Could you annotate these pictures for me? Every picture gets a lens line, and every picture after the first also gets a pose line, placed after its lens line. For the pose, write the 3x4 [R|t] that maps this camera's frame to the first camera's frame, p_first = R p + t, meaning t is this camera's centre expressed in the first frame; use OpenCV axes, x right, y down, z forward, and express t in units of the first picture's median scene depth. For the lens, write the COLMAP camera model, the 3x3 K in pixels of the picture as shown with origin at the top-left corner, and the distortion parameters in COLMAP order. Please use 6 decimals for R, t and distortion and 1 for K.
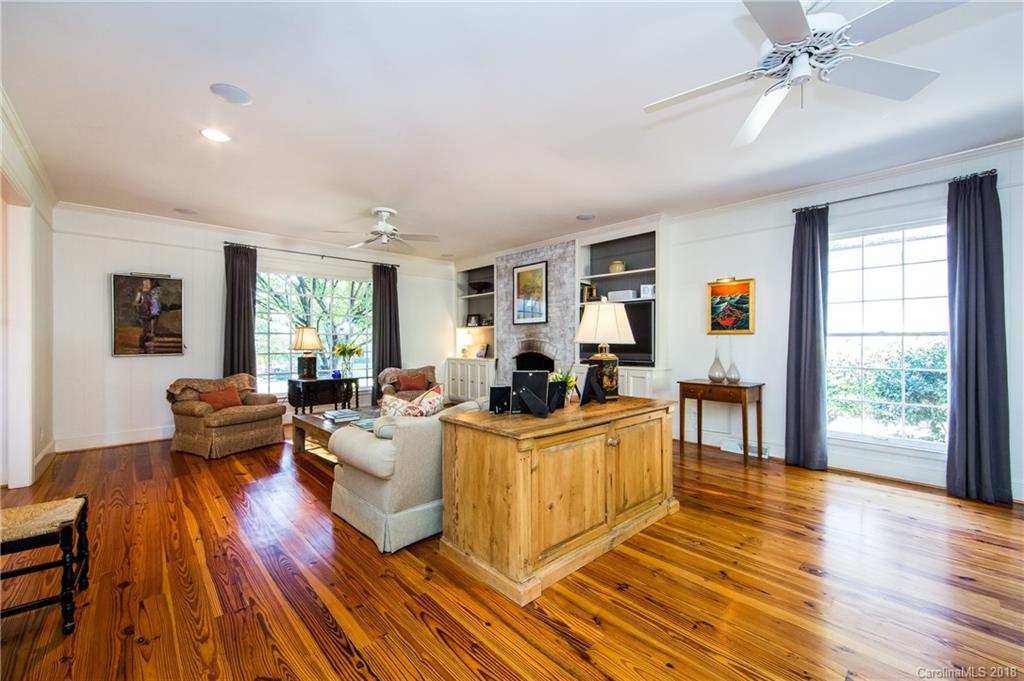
lens RADIAL K [[416.7, 0, 512.6], [0, 416.7, 343.5], [0, 0, 1]] dist [0.000675, -0.000274]
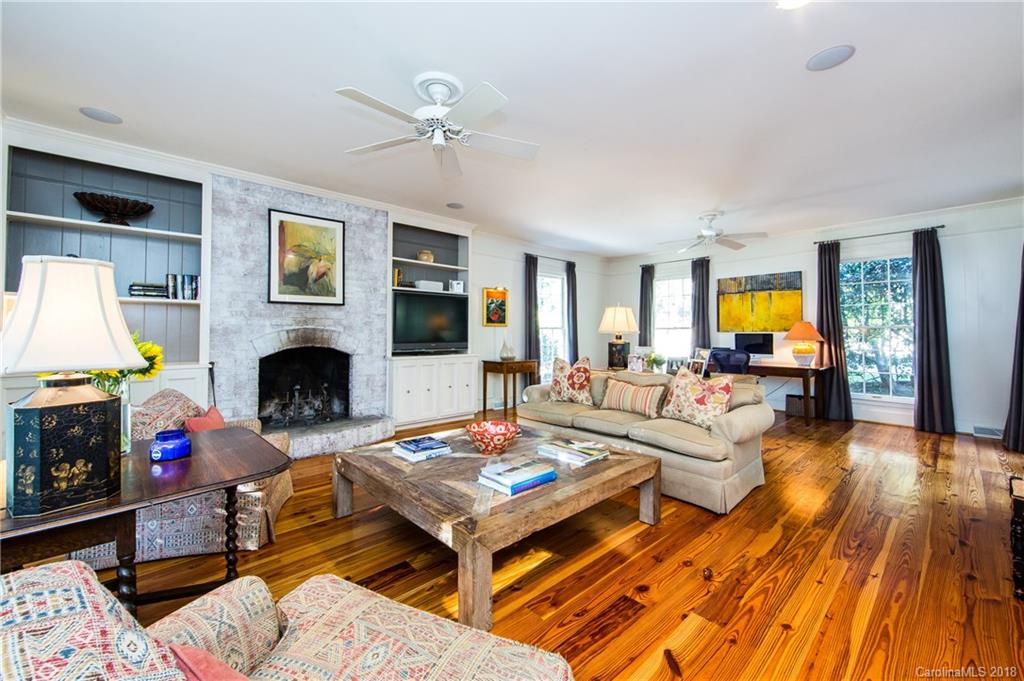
lens RADIAL K [[411.6, 0, 511.6], [0, 411.6, 320.7], [0, 0, 1]] dist [-0.000454, -0.000118]
pose [[-0.010250, 0.028438, 0.999543, -0.768445], [0.002157, 0.999594, -0.028418, -0.001507], [-0.999945, 0.001865, -0.010307, 0.842520]]
